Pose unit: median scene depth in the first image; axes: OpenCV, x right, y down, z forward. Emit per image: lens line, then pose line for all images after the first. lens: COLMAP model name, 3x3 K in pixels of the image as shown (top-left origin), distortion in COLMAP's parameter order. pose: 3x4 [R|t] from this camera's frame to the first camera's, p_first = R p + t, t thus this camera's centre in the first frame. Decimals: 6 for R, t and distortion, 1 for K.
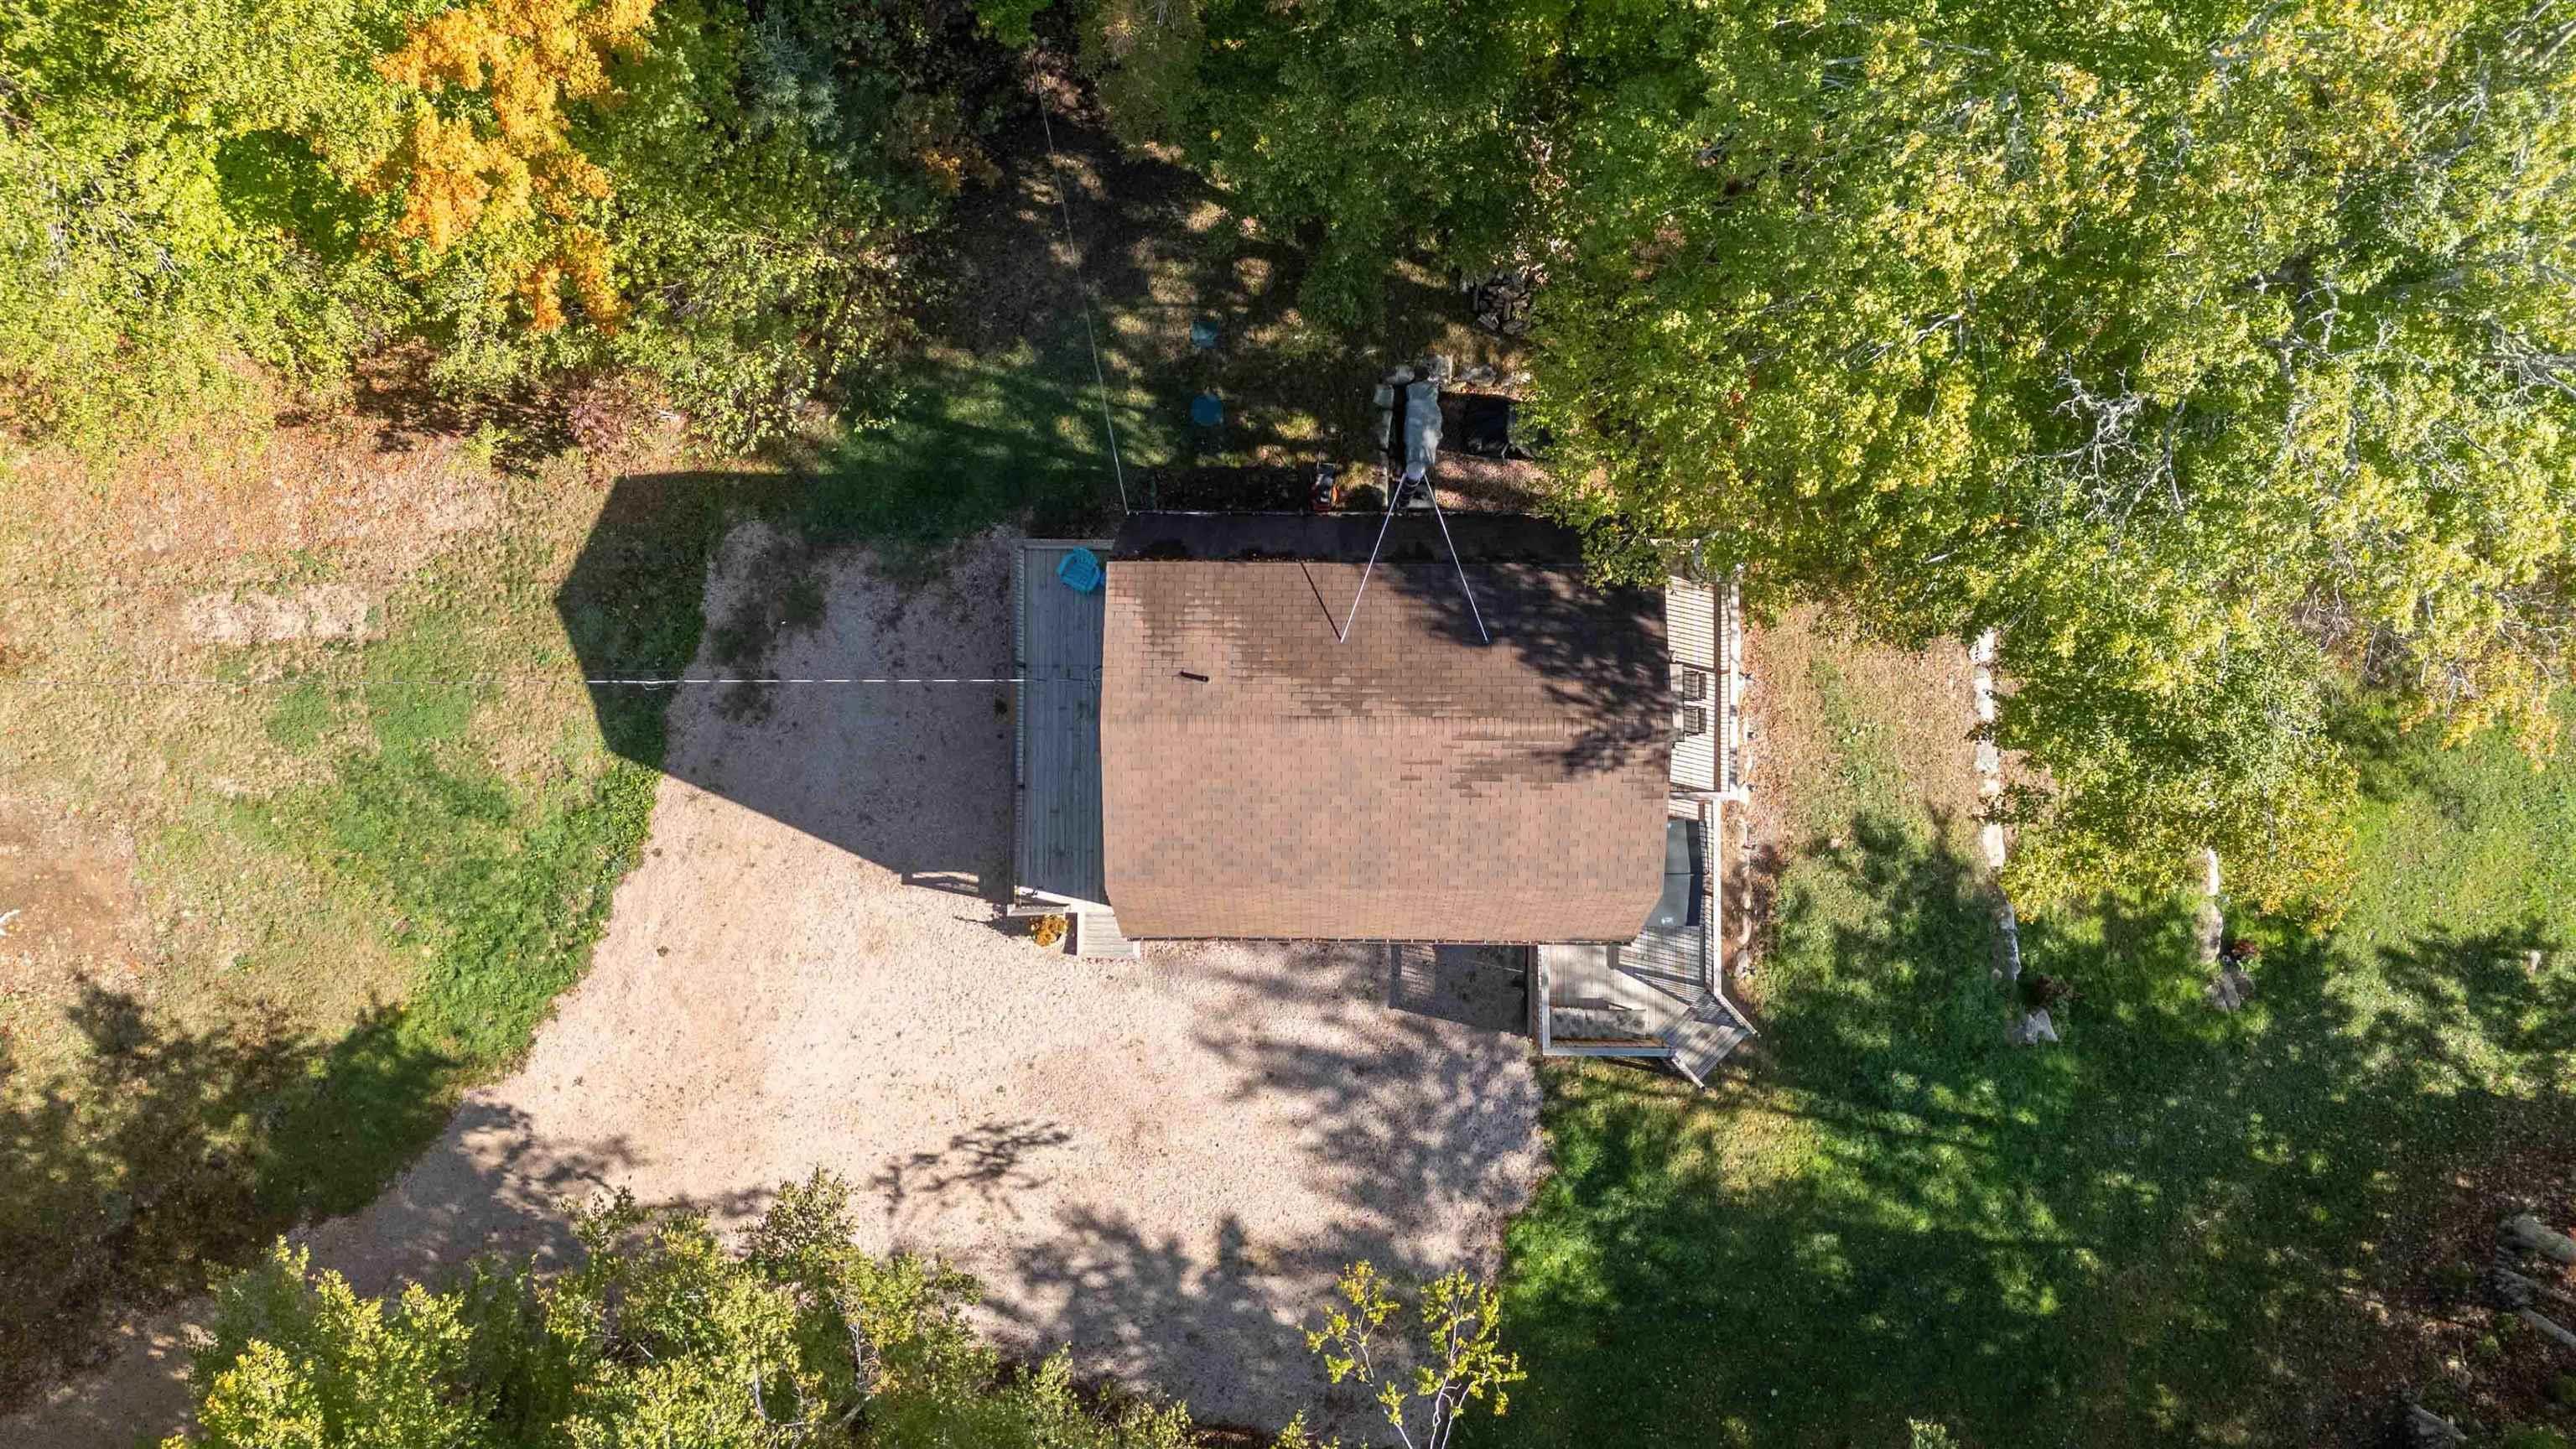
lens RADIAL K [[1849.6, 0, 1288.0], [0, 1849.6, 724.5], [0, 0, 1]] dist [0.080139, -0.089446]
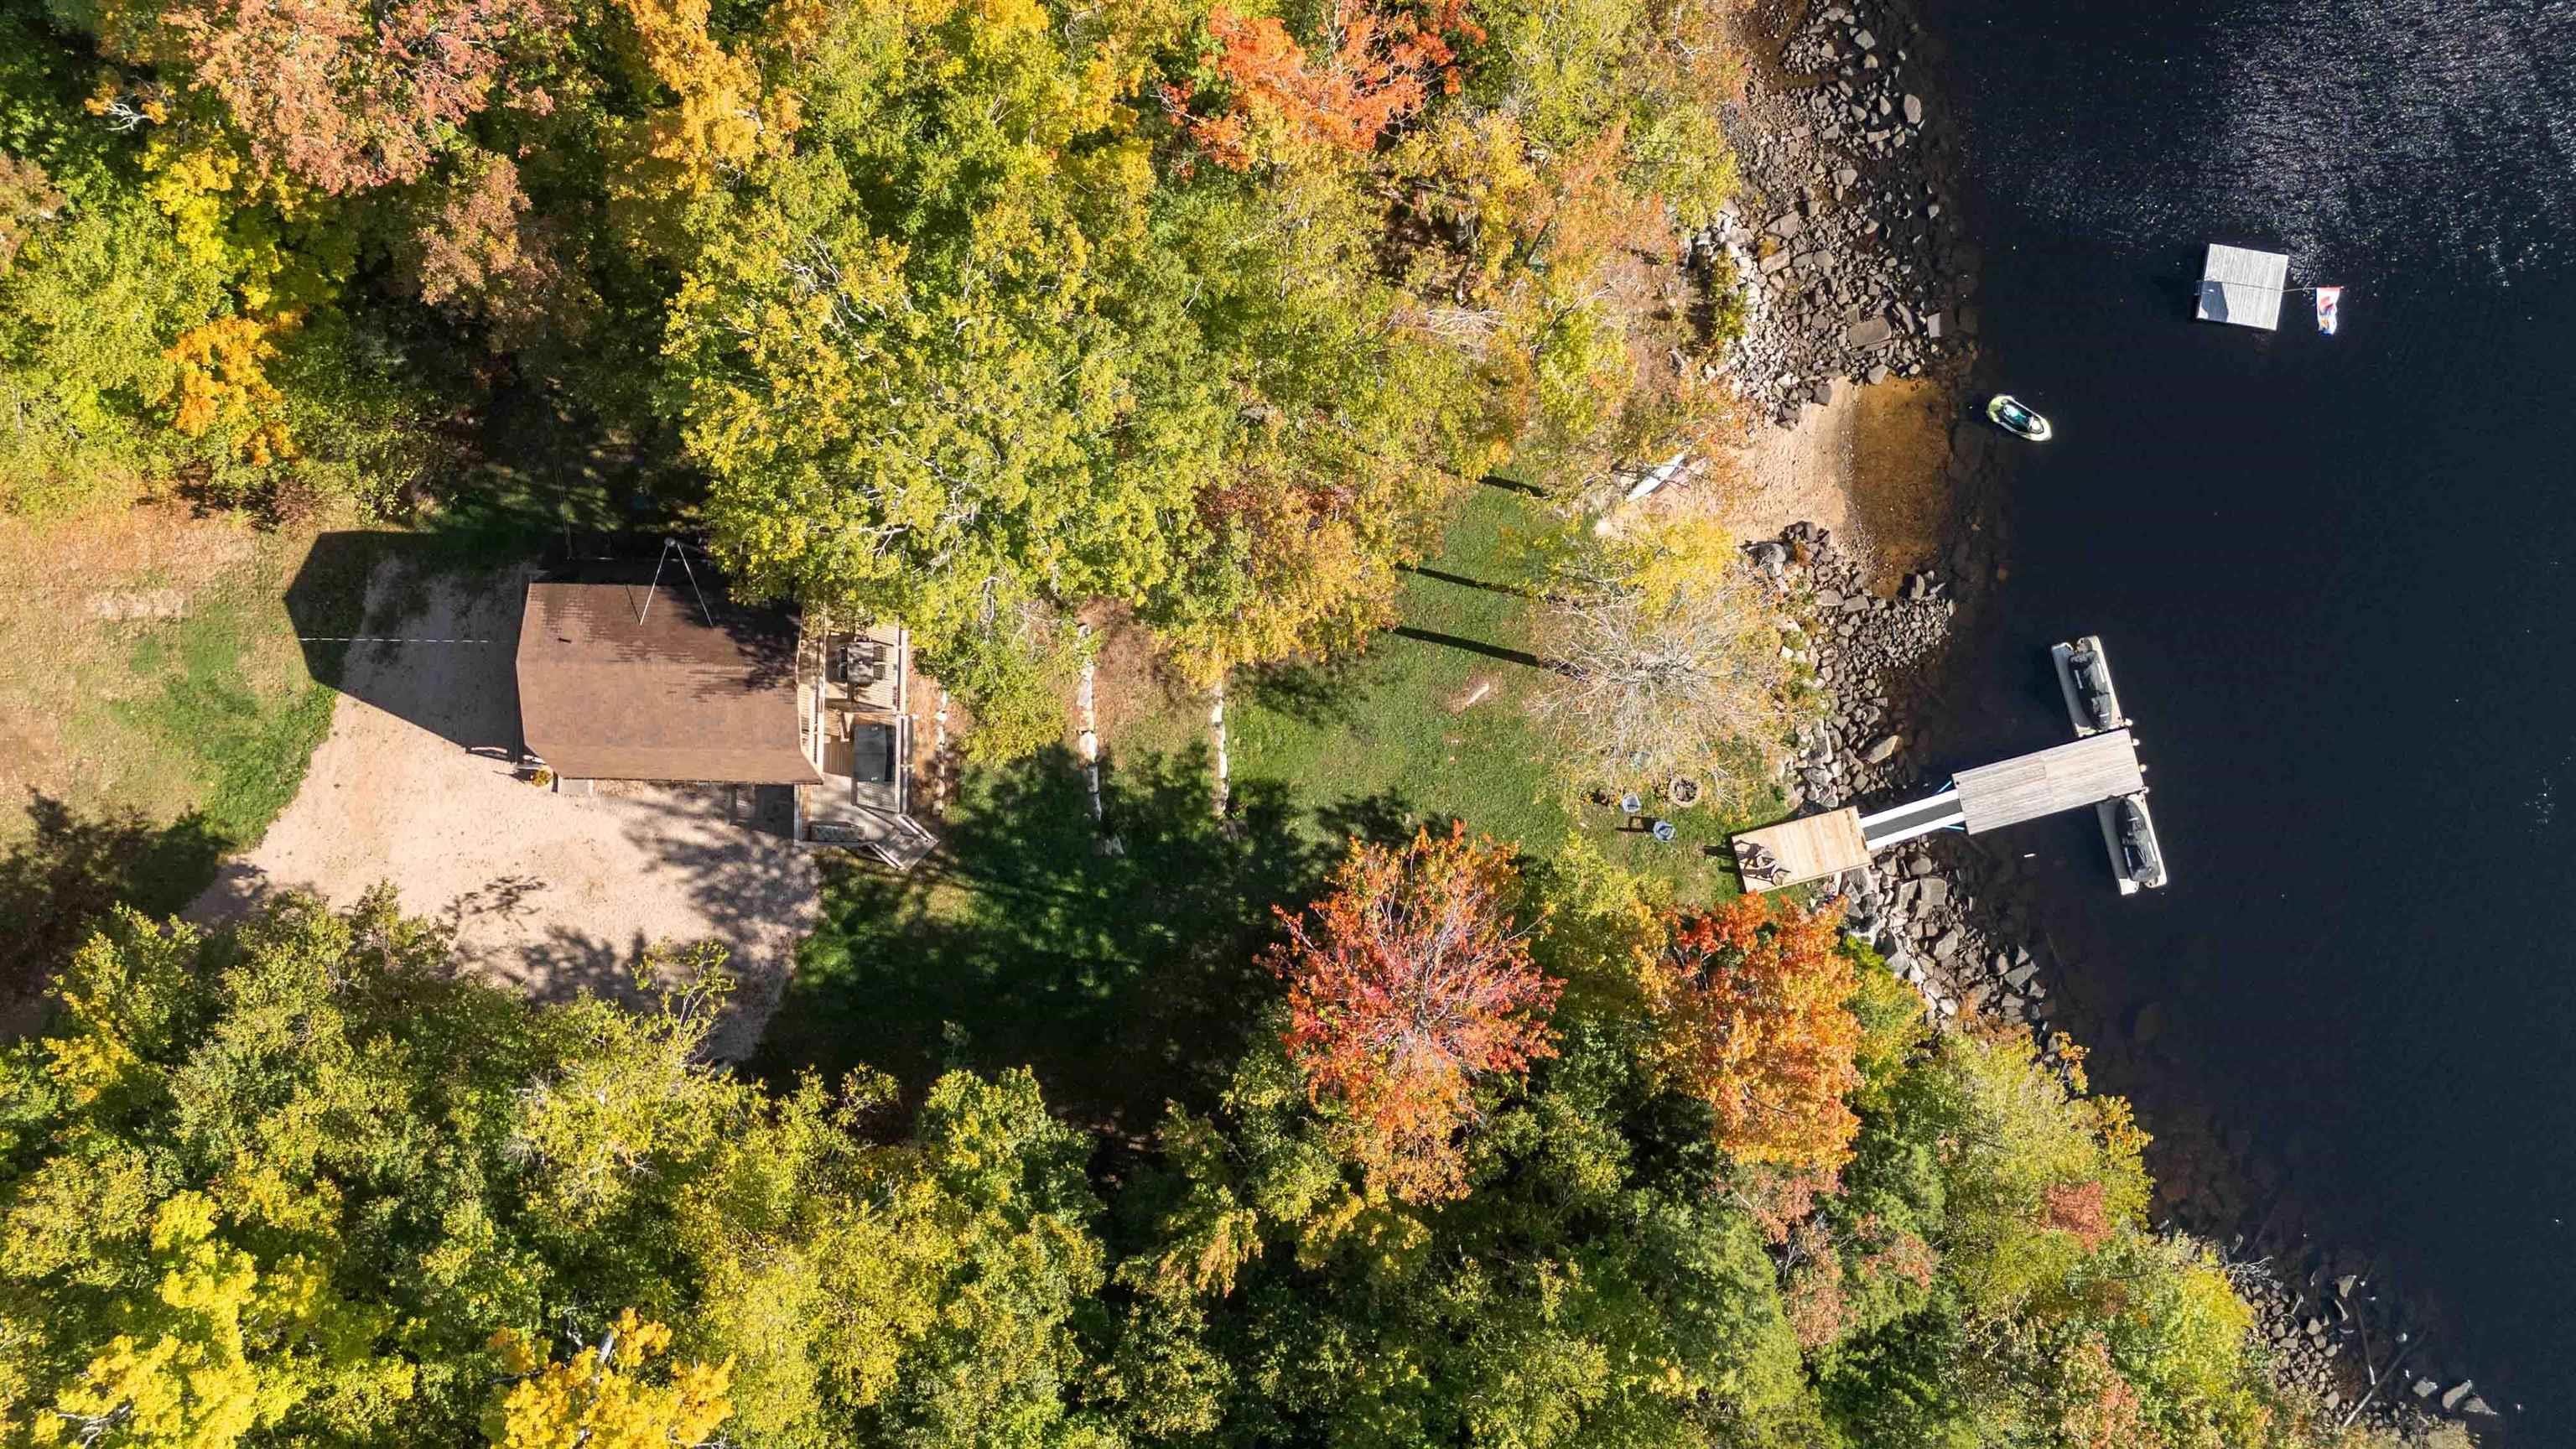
lens RADIAL K [[1849.6, 0, 1288.0], [0, 1849.6, 724.5], [0, 0, 1]] dist [0.080139, -0.089446]
pose [[0.999867, 0.015236, -0.005788, 0.631510], [-0.015262, 0.999873, -0.004579, 0.053484], [0.005718, 0.004666, 0.999973, -0.883300]]
